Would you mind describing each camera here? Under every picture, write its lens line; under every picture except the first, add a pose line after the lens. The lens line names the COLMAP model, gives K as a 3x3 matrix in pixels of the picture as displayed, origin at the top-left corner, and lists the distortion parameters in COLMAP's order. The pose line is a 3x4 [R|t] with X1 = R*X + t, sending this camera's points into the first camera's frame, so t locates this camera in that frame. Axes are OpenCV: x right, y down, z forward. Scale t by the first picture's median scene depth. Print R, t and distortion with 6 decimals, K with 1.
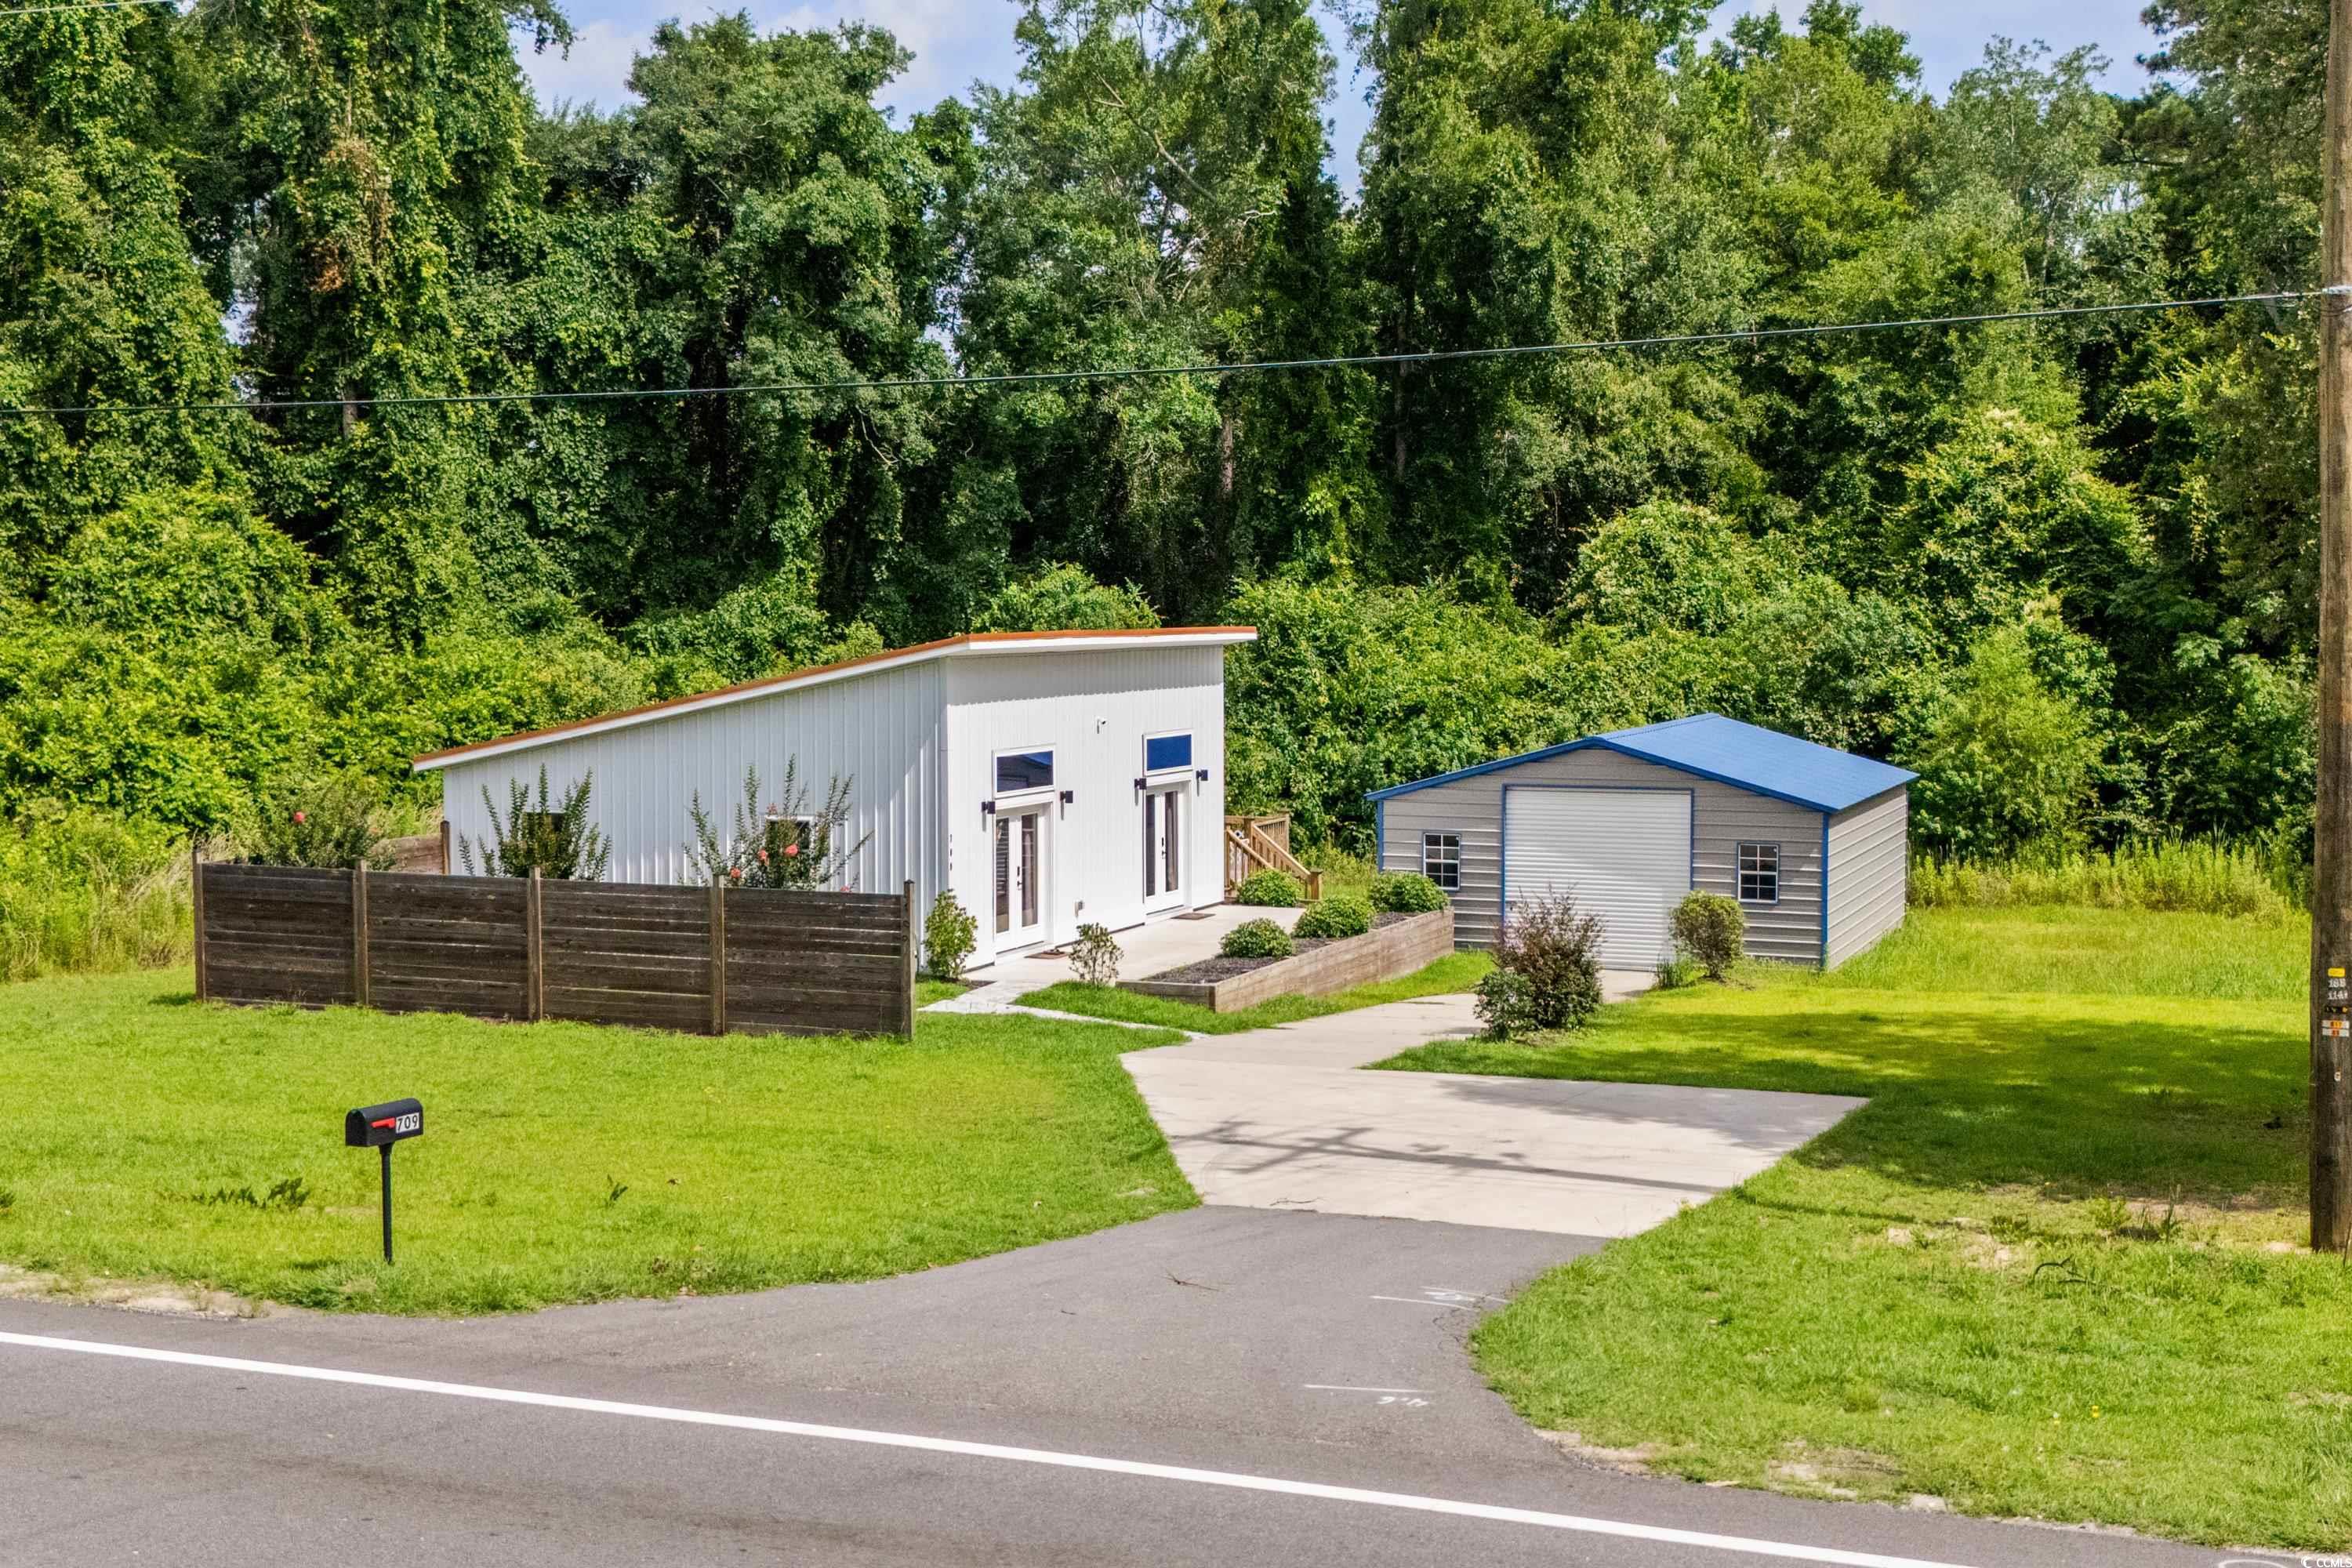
lens RADIAL K [[2855.5, 0, 1202.6], [0, 2855.5, 746.7], [0, 0, 1]] dist [0.198607, -0.784294]
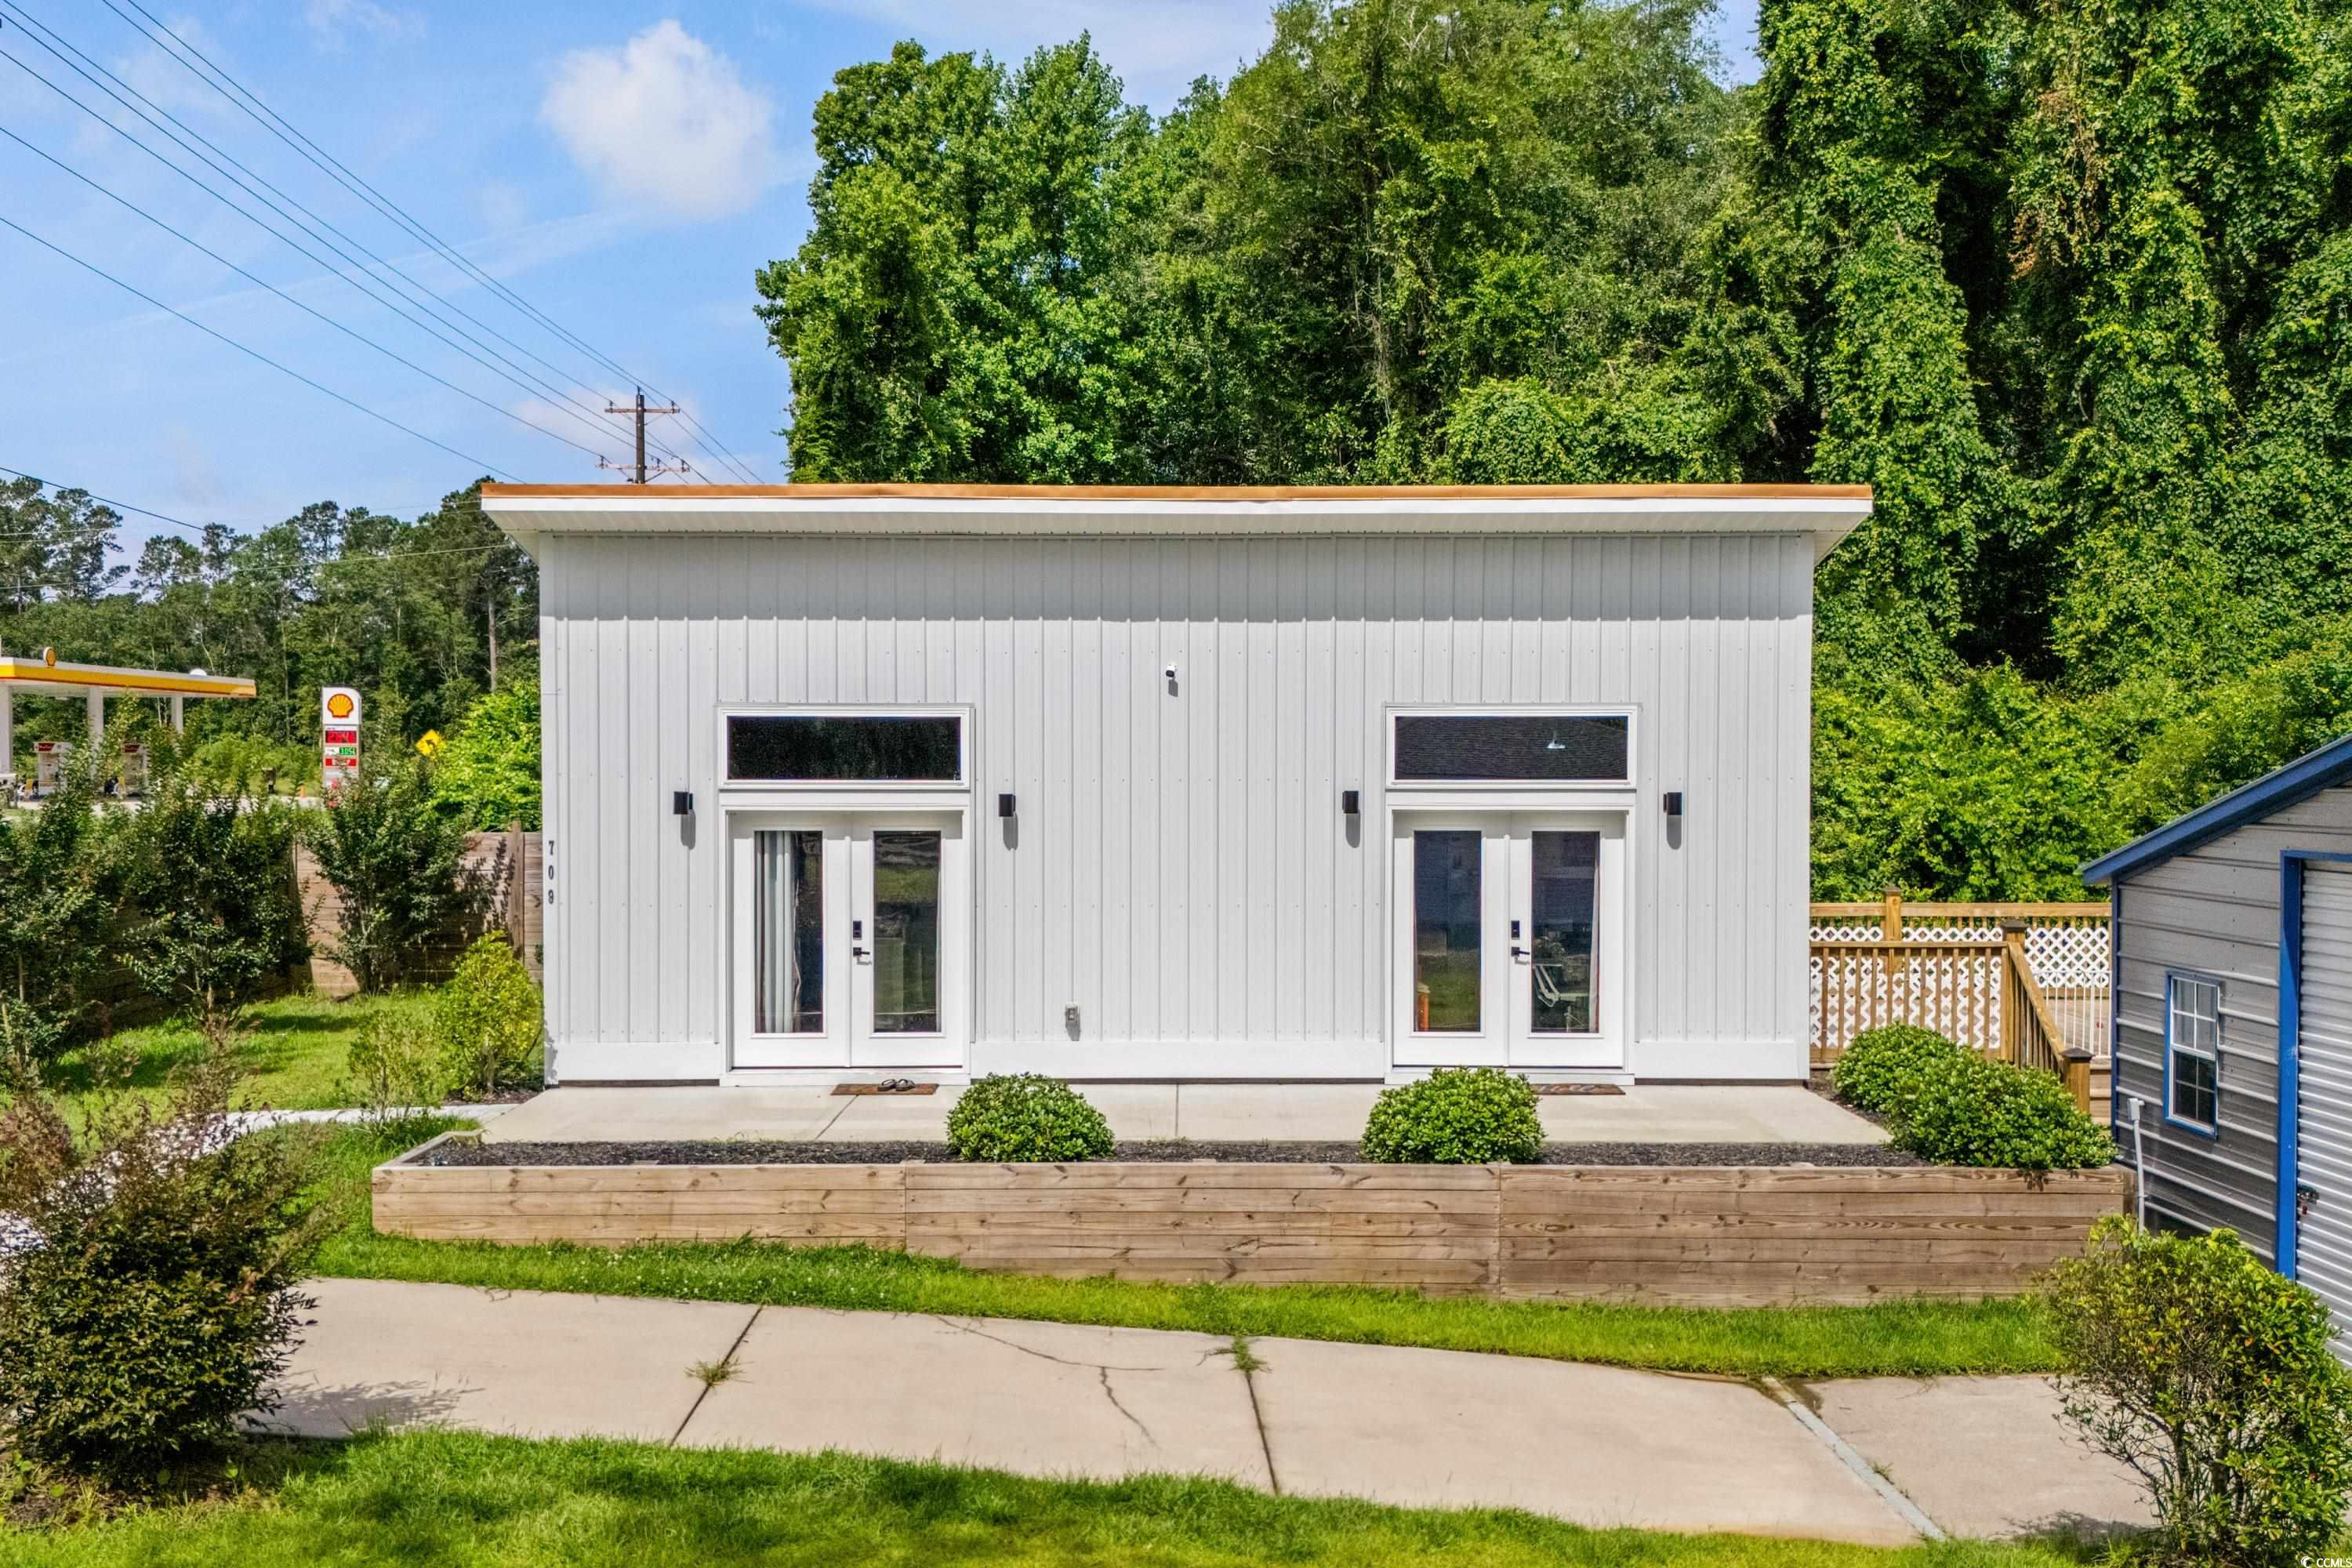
lens RADIAL K [[2209.3, 0, 1180.2], [0, 2209.3, 793.2], [0, 0, 1]] dist [0.055613, -0.003771]
pose [[0.388770, 0.013489, -0.921236, 0.208630], [-0.048565, 0.998803, -0.005870, 0.009948], [0.920054, 0.047022, 0.388960, 0.526016]]
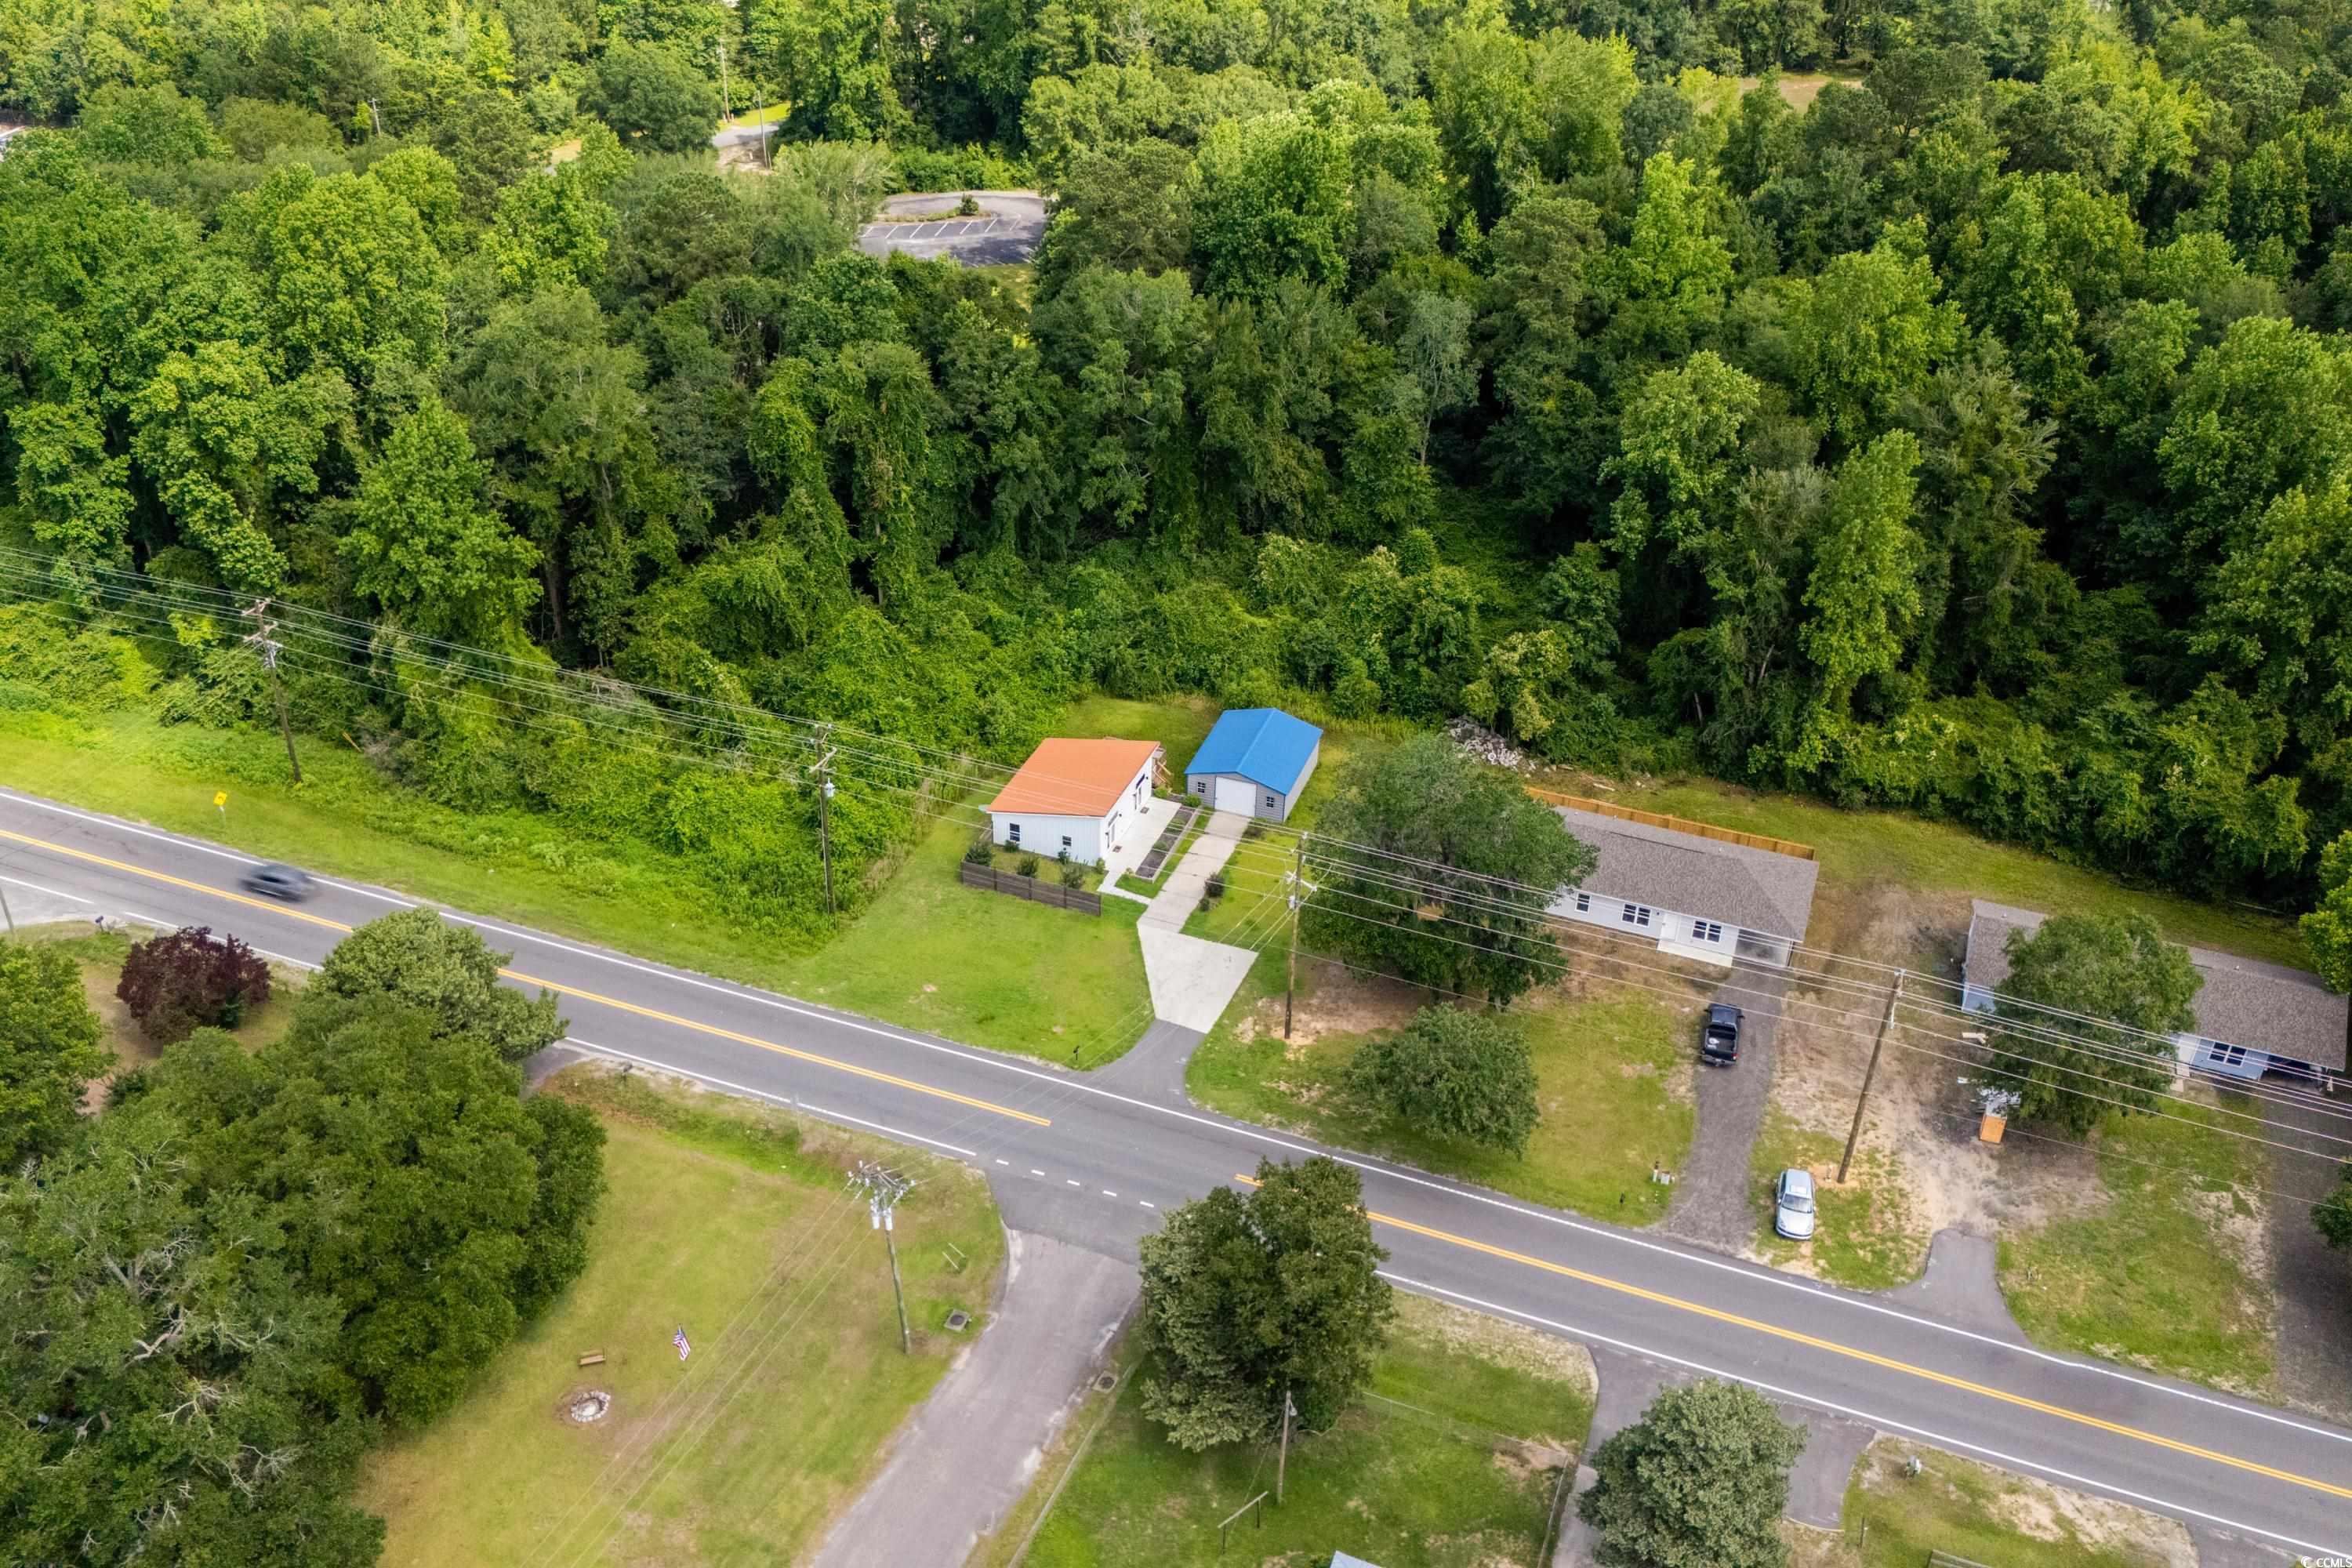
lens RADIAL K [[2042.8, 0, 1112.2], [0, 2042.8, 779.9], [0, 0, 1]] dist [0.056857, -0.087143]
pose [[0.999893, 0.003137, 0.014269, -0.066913], [-0.009774, 0.869576, 0.493702, -1.039500], [-0.010859, -0.493789, 0.869514, -1.172817]]
